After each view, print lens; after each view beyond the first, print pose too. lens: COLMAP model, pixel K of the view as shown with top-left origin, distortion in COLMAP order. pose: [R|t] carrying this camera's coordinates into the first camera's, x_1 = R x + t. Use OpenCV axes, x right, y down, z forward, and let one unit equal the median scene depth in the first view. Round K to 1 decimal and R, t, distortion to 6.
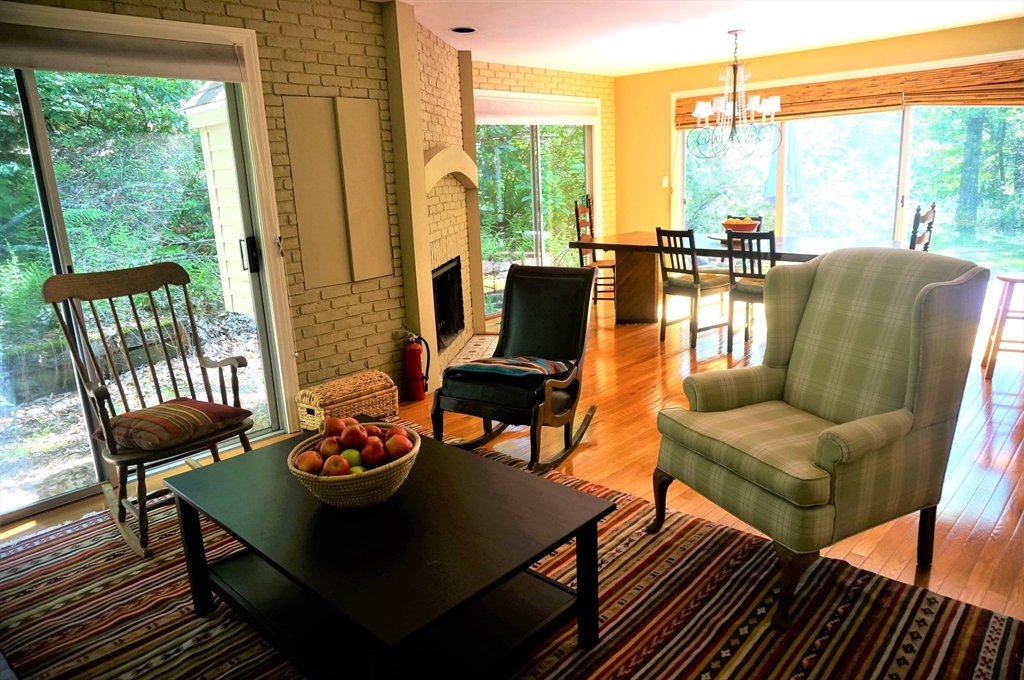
lens RADIAL K [[683.0, 0, 510.2], [0, 683.0, 338.5], [0, 0, 1]] dist [-0.044938, 0.009284]
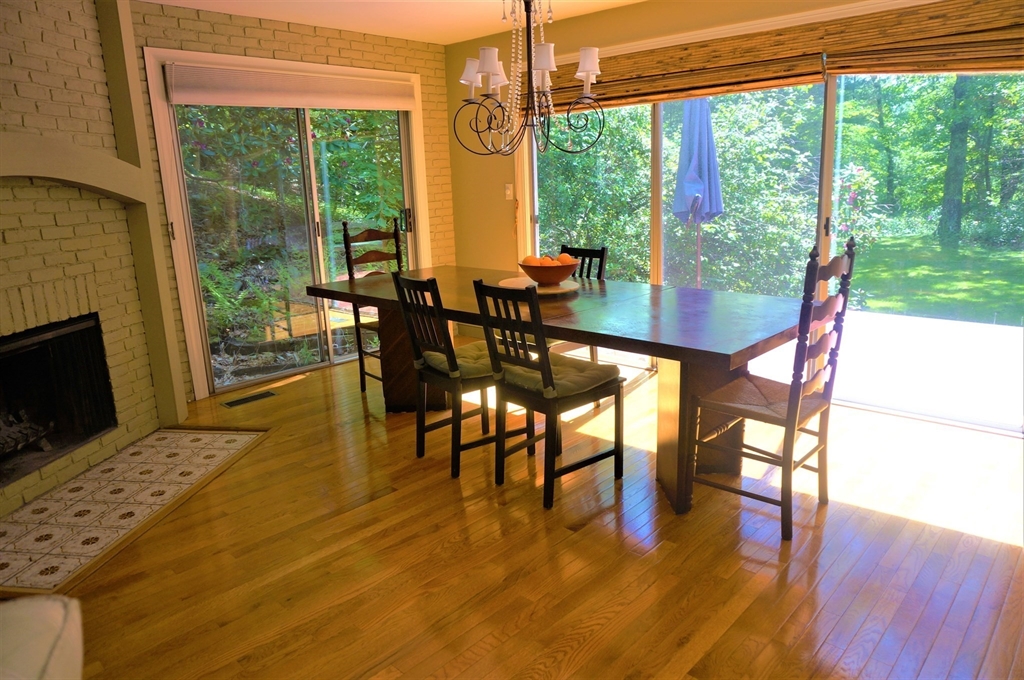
lens RADIAL K [[683.0, 0, 513.3], [0, 683.0, 338.3], [0, 0, 1]] dist [-0.044938, 0.009284]
pose [[0.999815, 0.007912, 0.017523, 0.221199], [-0.007801, 0.999949, -0.006368, -0.073339], [-0.017573, 0.006231, 0.999826, 0.291767]]
